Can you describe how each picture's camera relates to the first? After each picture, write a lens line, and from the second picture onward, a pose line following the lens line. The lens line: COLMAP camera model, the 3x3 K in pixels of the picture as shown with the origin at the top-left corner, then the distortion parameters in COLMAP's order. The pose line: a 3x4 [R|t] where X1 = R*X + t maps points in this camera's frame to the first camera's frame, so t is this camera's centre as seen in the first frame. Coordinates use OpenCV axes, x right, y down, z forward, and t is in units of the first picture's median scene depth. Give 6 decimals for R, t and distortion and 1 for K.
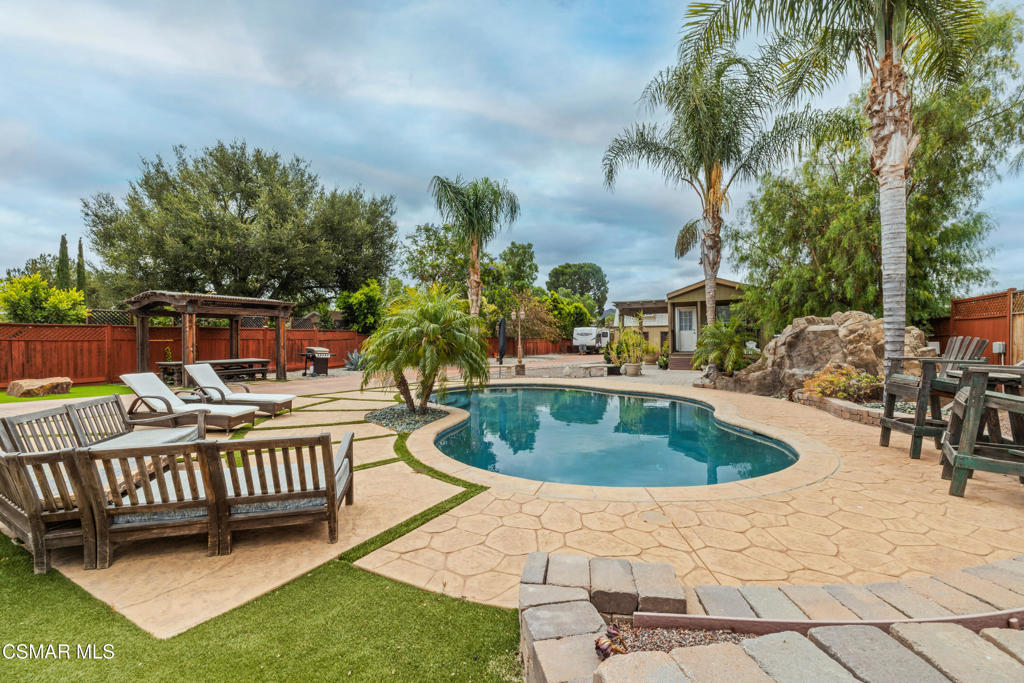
lens RADIAL K [[429.0, 0, 515.0], [0, 429.0, 338.9], [0, 0, 1]] dist [0.002166, 0.001386]
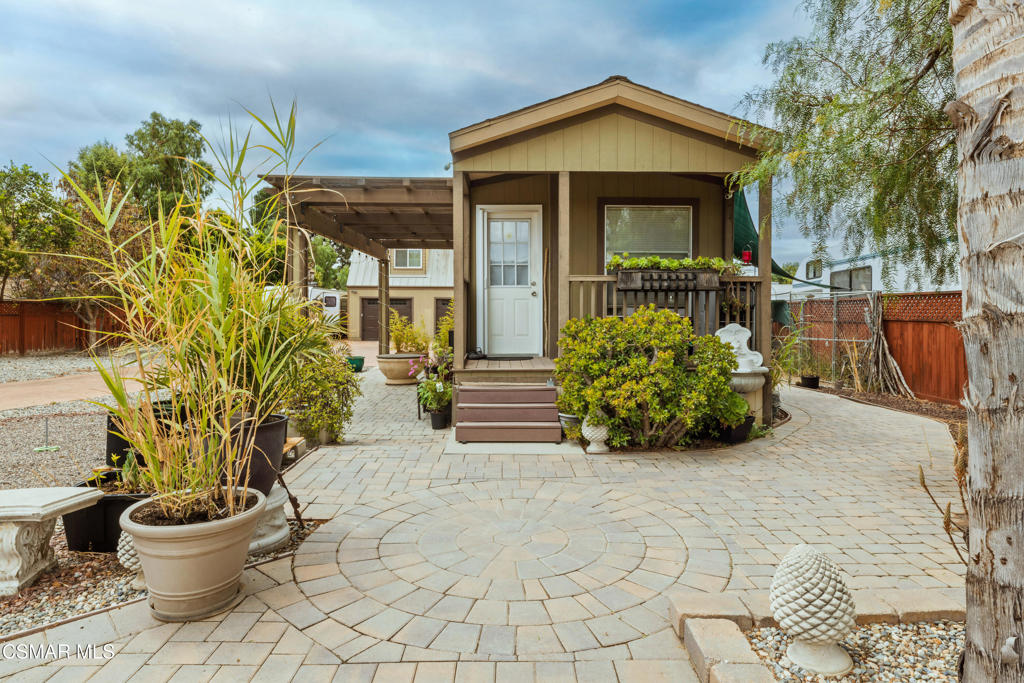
lens RADIAL K [[602.6, 0, 525.4], [0, 602.6, 317.5], [0, 0, 1]] dist [0.001581, -0.000097]
pose [[0.890948, 0.010318, 0.453988, 0.353819], [-0.015500, 0.999850, 0.007694, -0.000618], [-0.453841, -0.013892, 0.890975, 1.004425]]
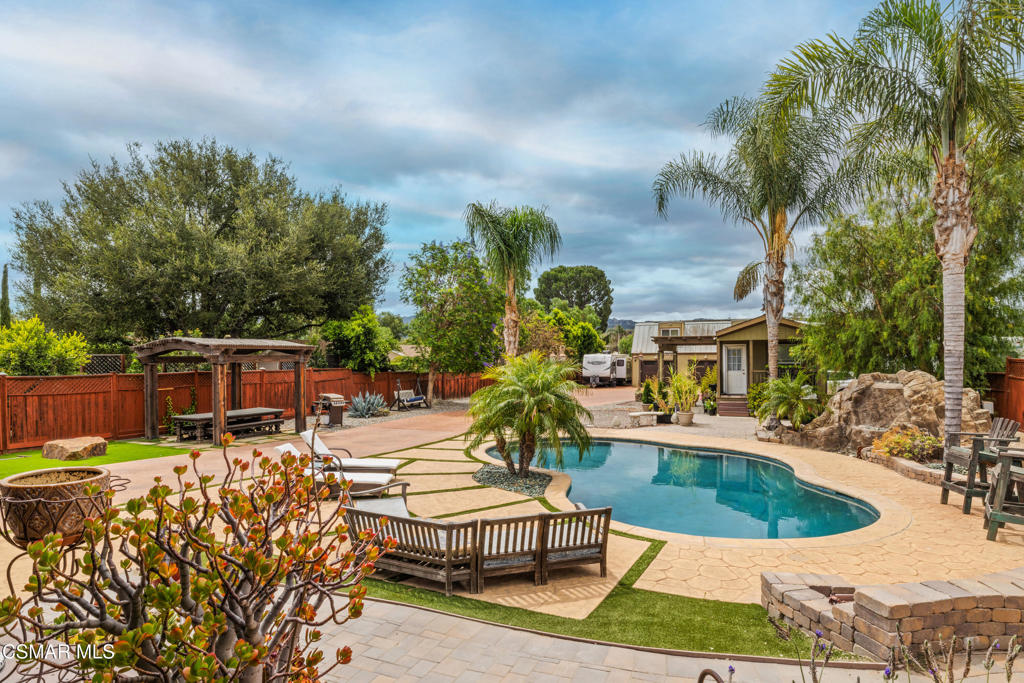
lens RADIAL K [[562.4, 0, 520.0], [0, 562.4, 368.2], [0, 0, 1]] dist [0.004916, -0.001900]
pose [[0.997878, 0.000477, 0.065105, -0.201980], [-0.001648, 0.999838, 0.017932, -0.072966], [-0.065086, -0.018001, 0.997717, -0.231458]]
